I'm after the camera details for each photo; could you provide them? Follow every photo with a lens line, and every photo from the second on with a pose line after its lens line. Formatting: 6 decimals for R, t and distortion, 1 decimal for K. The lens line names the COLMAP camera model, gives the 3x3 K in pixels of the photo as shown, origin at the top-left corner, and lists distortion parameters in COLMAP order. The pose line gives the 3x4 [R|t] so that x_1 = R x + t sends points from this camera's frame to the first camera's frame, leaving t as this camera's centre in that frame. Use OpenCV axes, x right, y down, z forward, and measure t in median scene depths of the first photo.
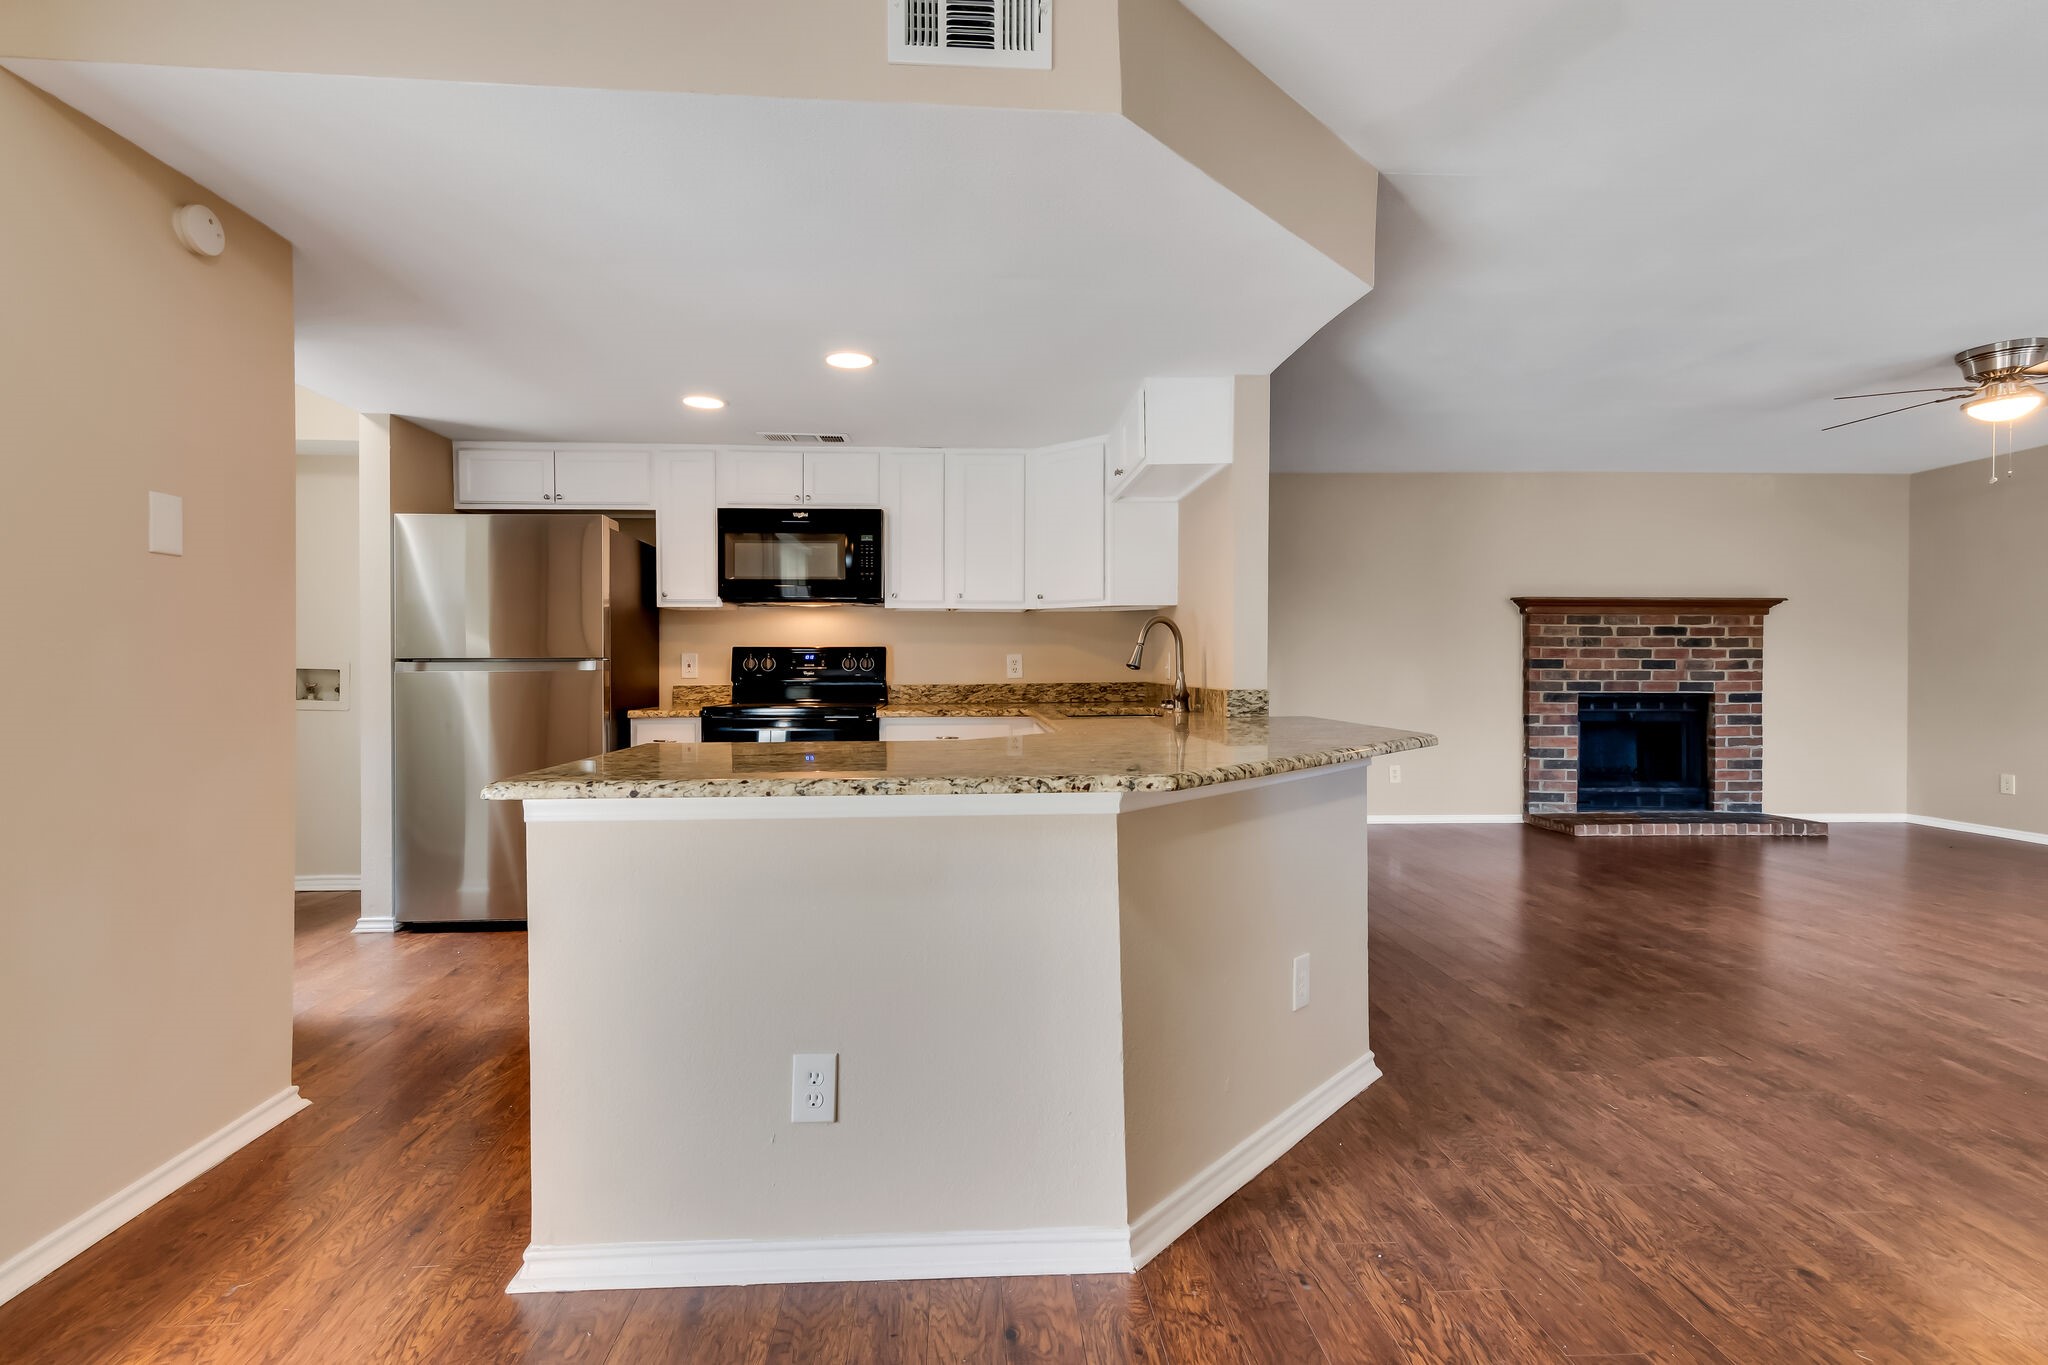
lens RADIAL K [[1000.7, 0, 1017.1], [0, 1000.7, 674.5], [0, 0, 1]] dist [0.003390, 0.000249]
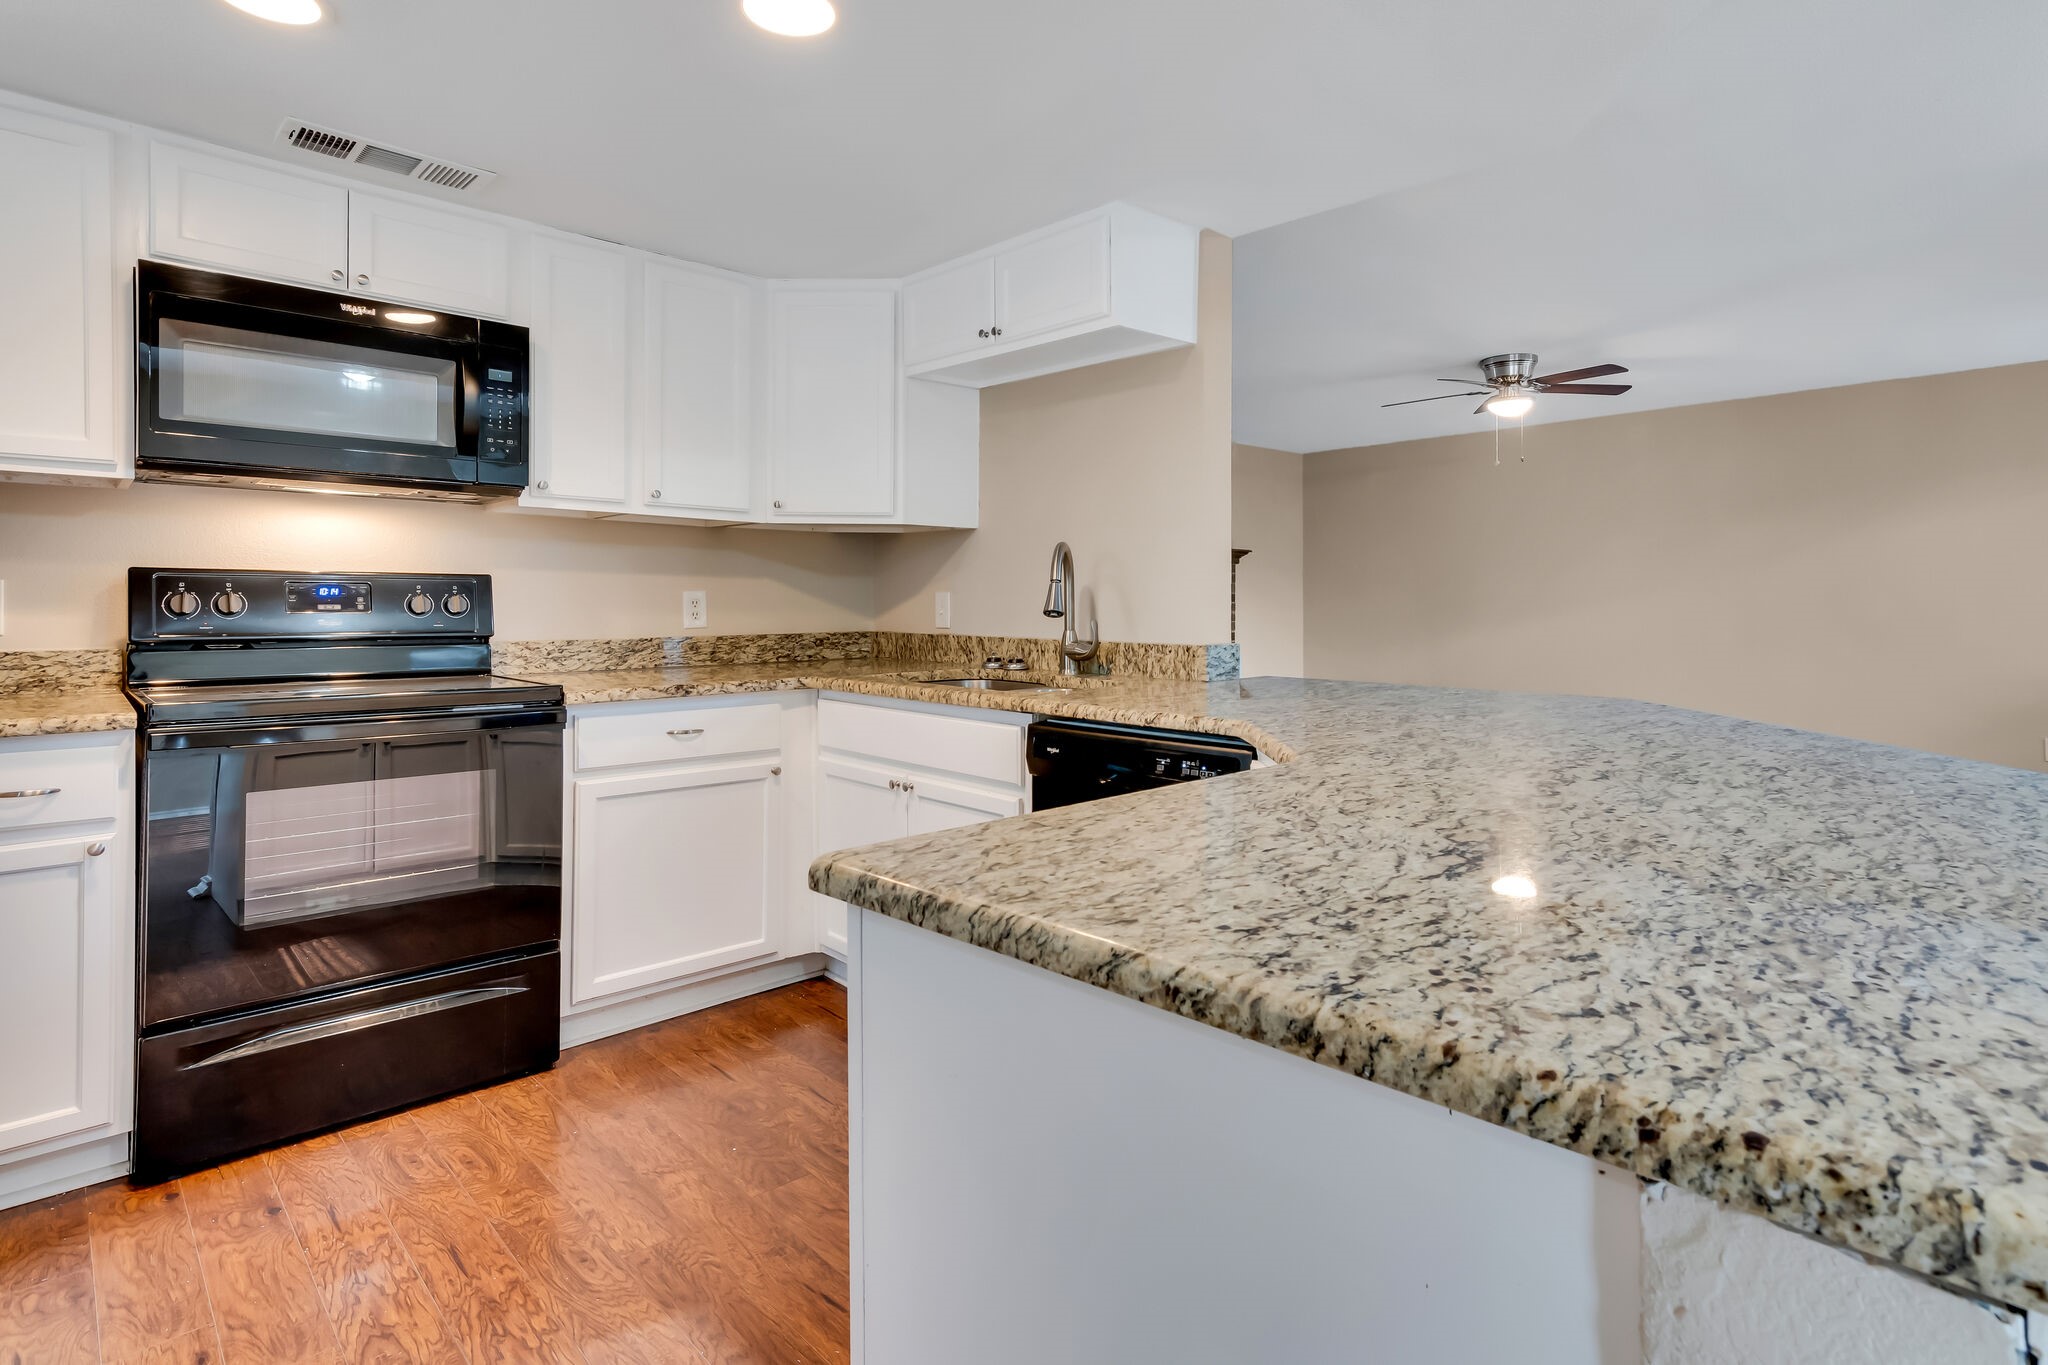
lens RADIAL K [[1043.5, 0, 1024.5], [0, 1043.5, 601.0], [0, 0, 1]] dist [0.000721, 0.000050]
pose [[0.749109, 0.006646, 0.662413, -0.305134], [-0.000121, 0.999951, -0.009896, -0.007328], [-0.662447, 0.007333, 0.749073, 0.375584]]
